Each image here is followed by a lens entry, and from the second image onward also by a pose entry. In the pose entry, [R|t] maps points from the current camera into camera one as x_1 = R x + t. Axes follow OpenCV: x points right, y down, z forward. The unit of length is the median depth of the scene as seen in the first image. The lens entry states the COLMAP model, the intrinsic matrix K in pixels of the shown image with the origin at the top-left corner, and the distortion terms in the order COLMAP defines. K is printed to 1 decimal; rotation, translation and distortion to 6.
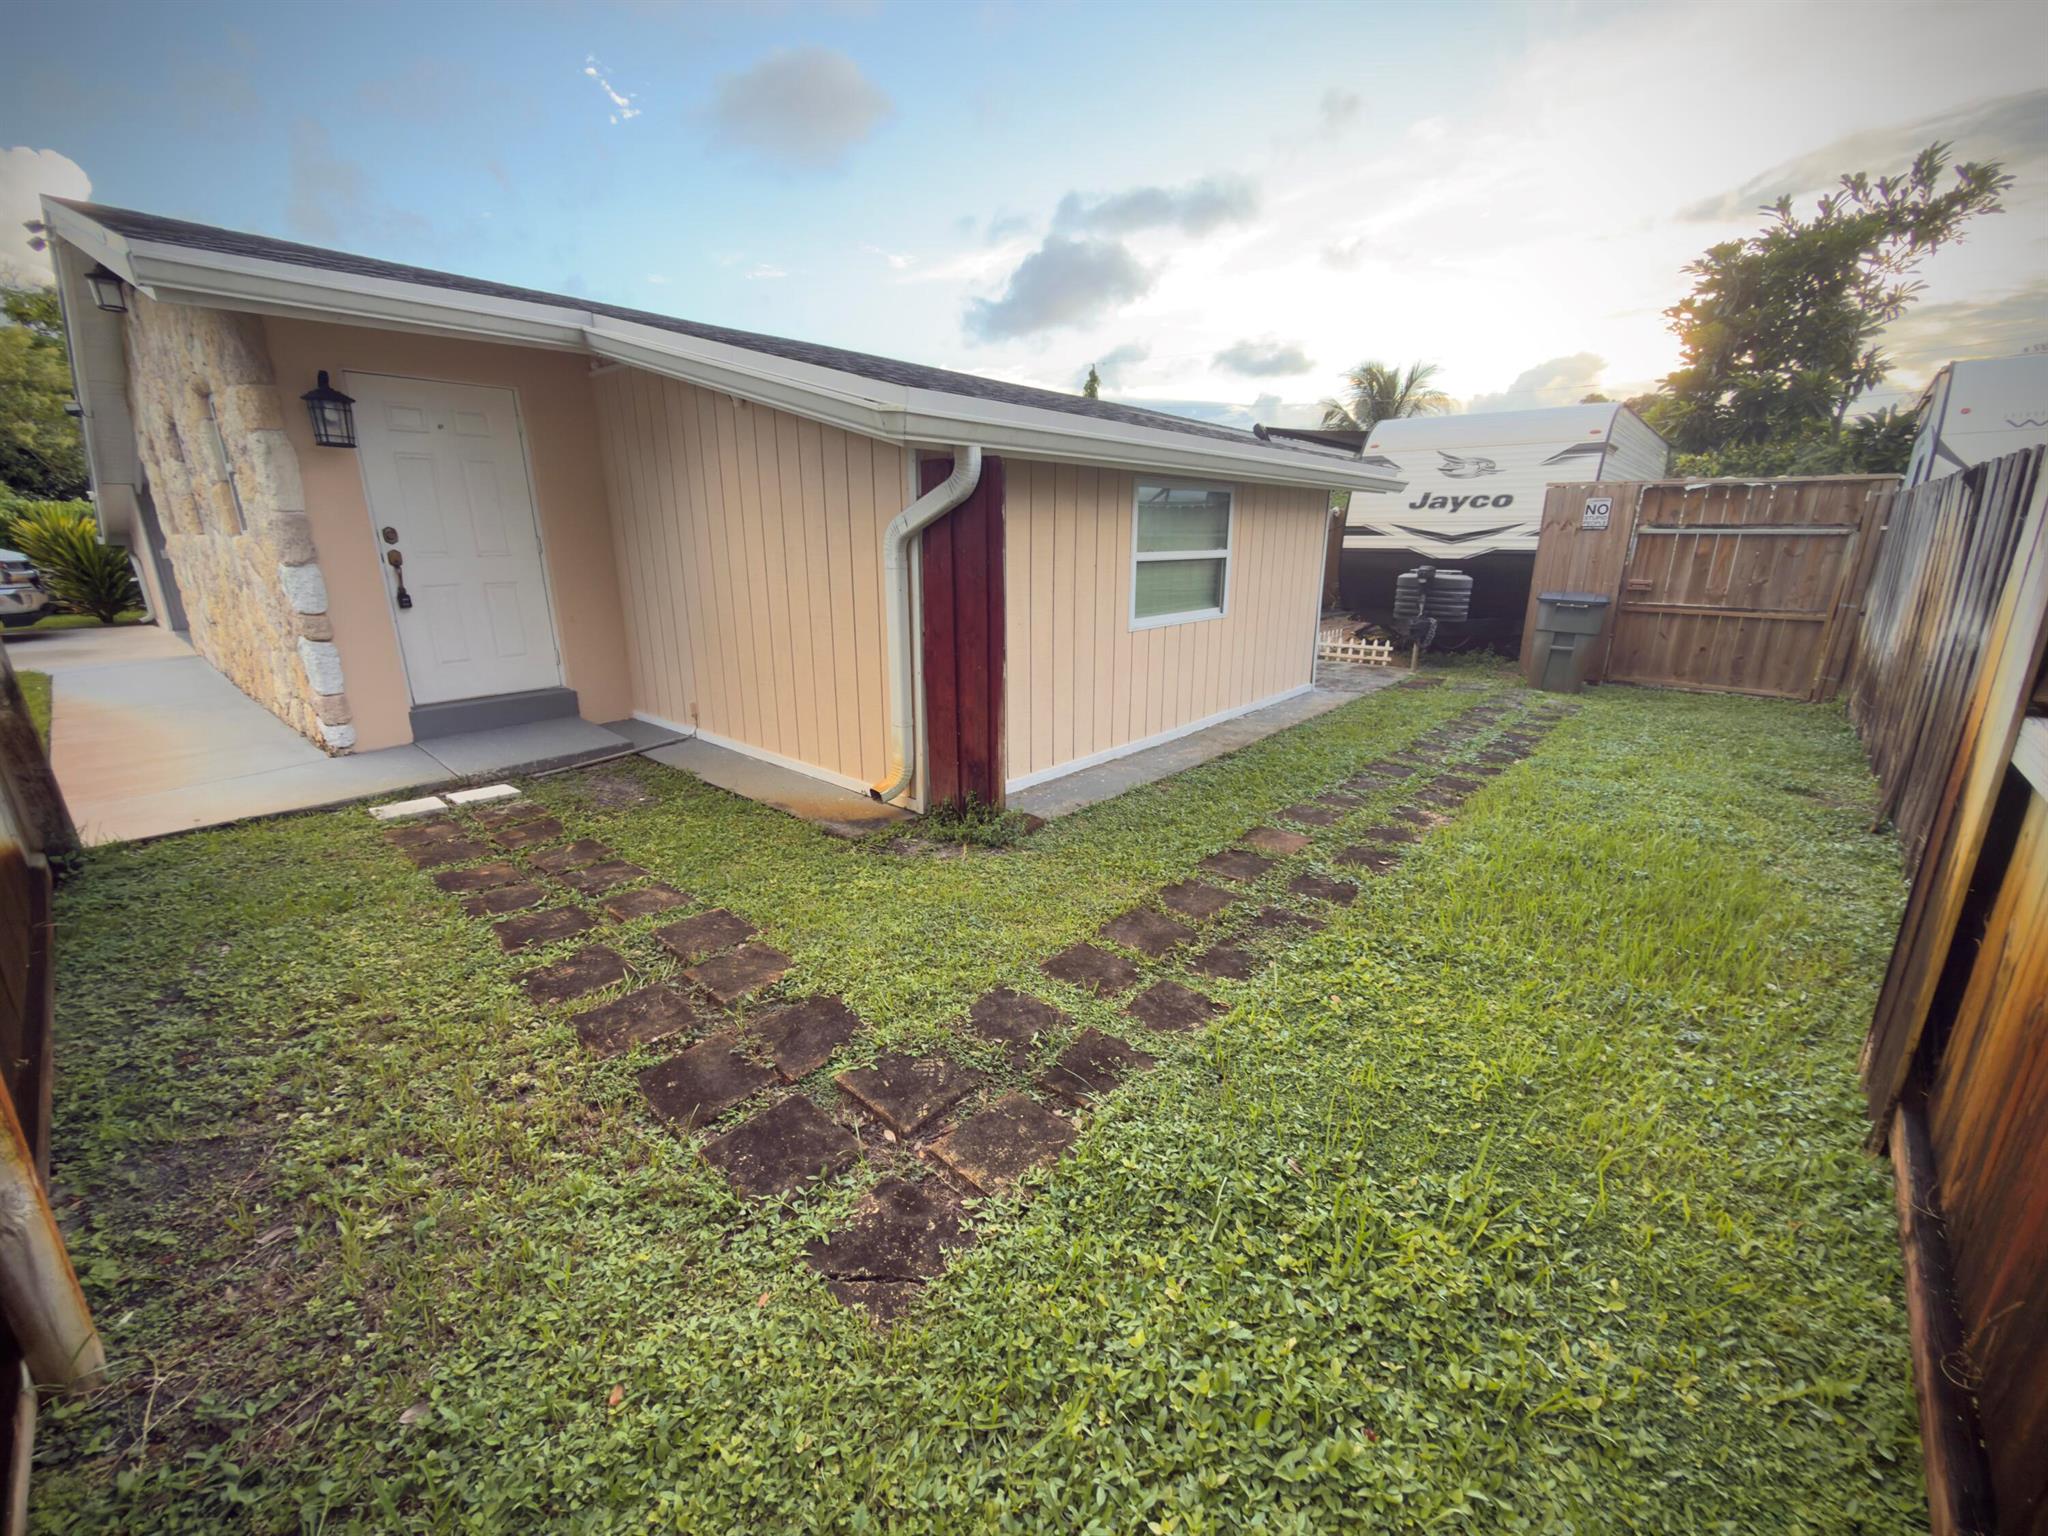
lens RADIAL K [[825.4, 0, 1024.0], [0, 825.4, 768.0], [0, 0, 1]] dist [0.009794, -0.003107]
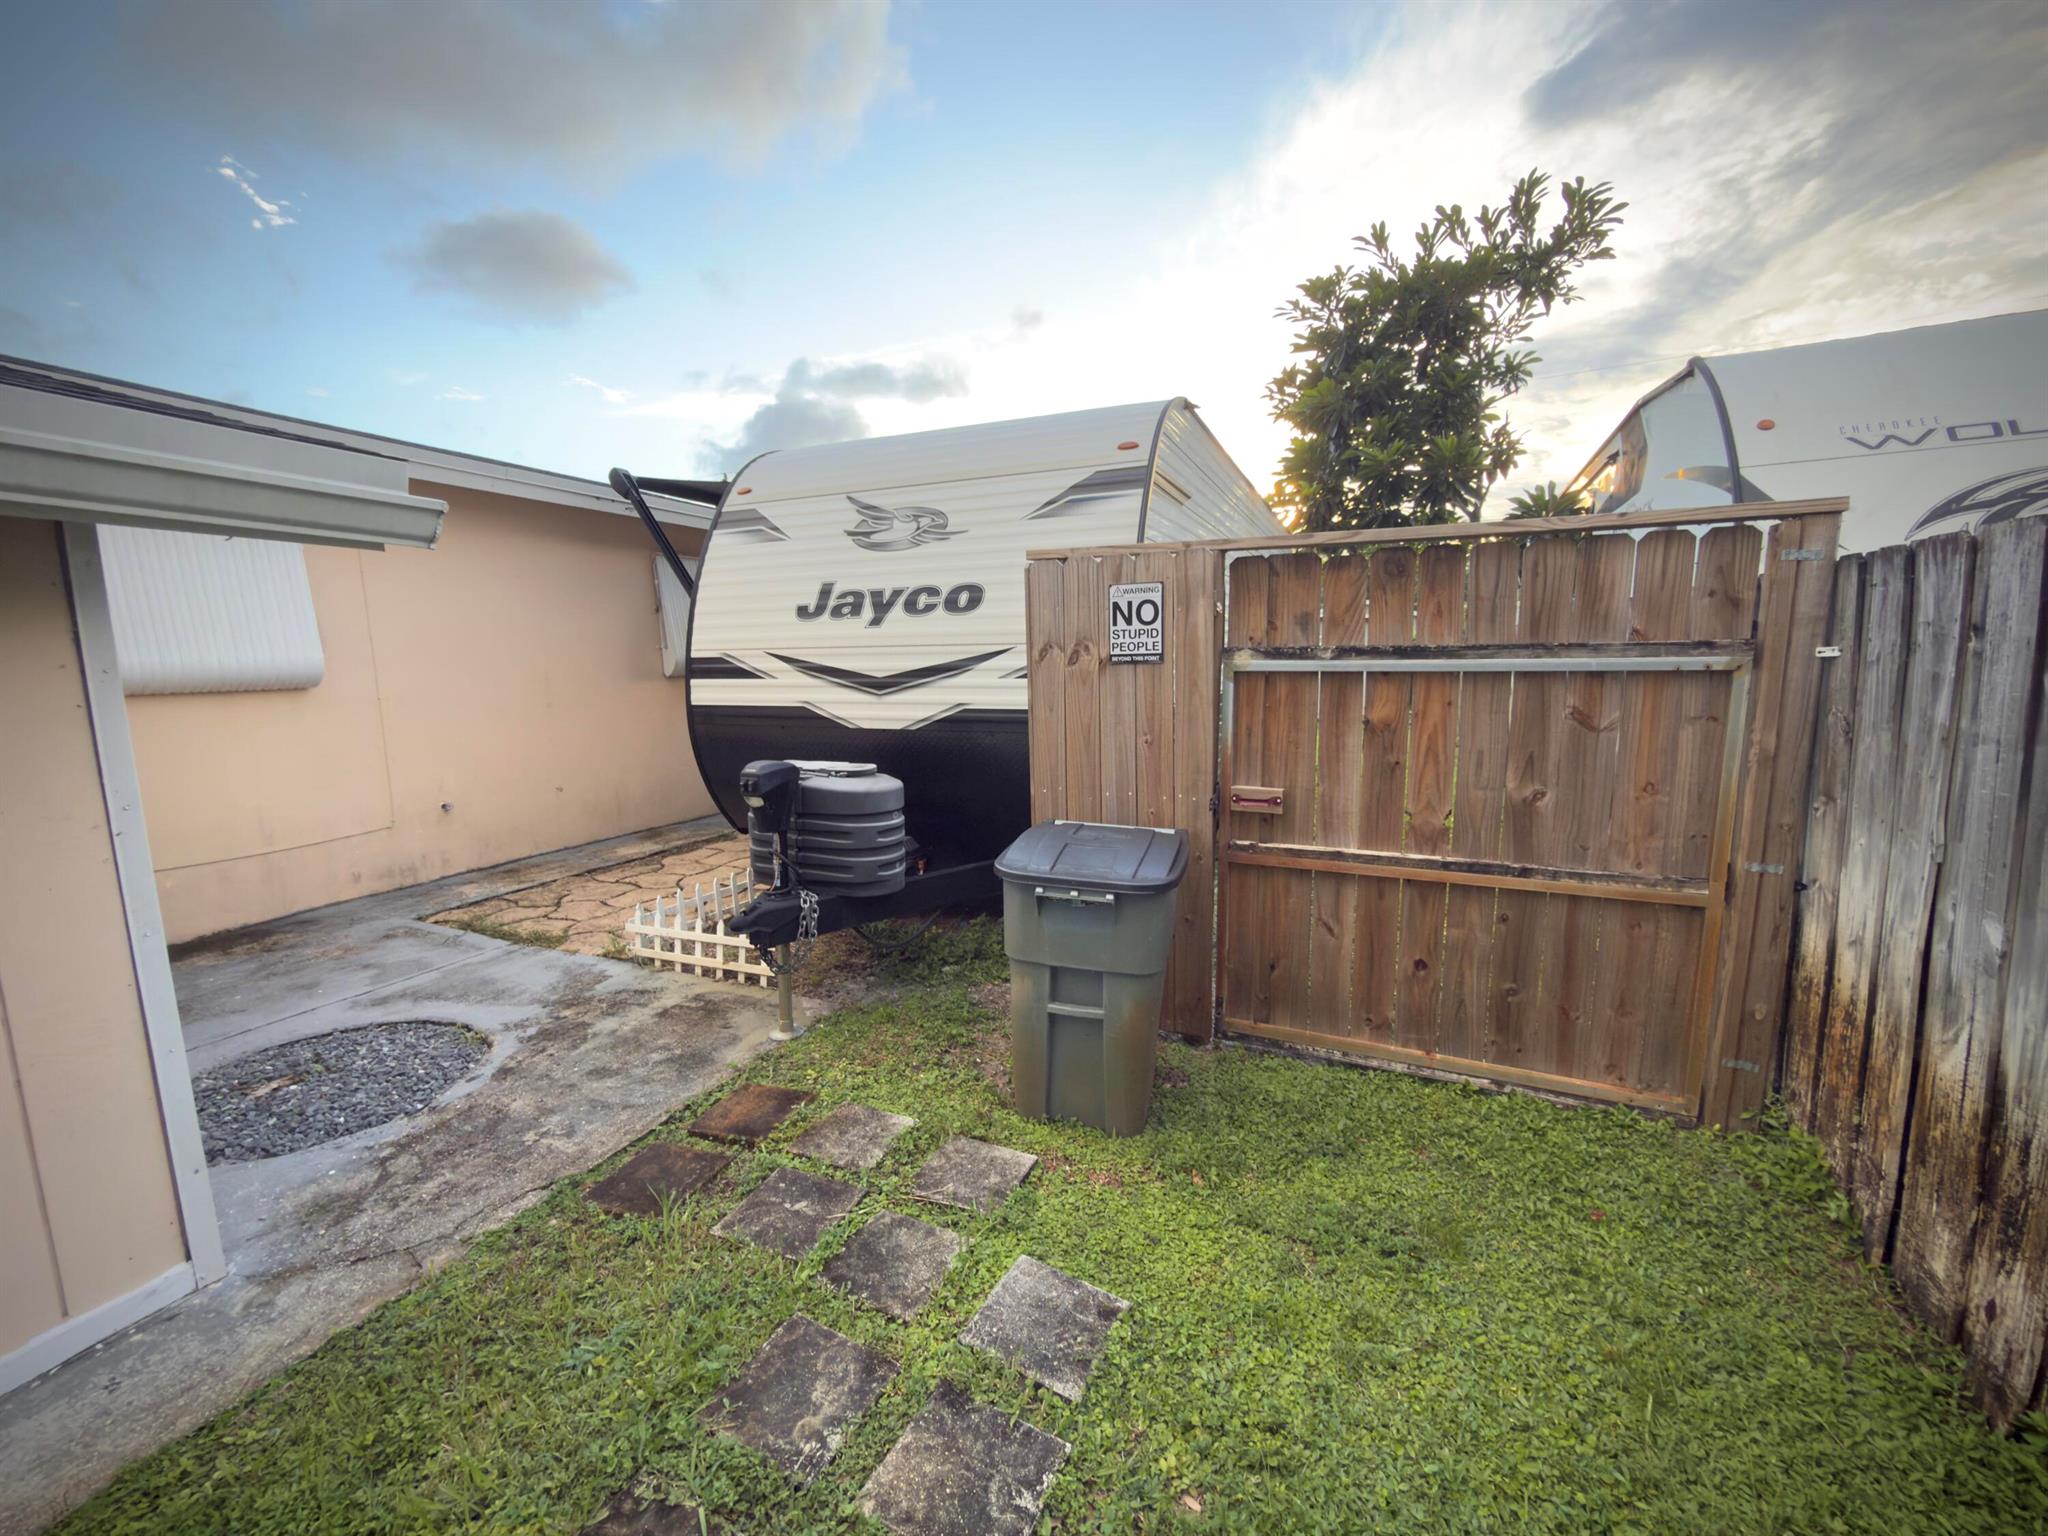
lens RADIAL K [[825.4, 0, 1024.0], [0, 825.4, 768.0], [0, 0, 1]] dist [0.009794, -0.003107]
pose [[0.954574, -0.056405, 0.292587, 0.459996], [0.097928, 0.986763, -0.129263, -0.171272], [-0.281423, 0.152043, 0.947462, 0.578583]]
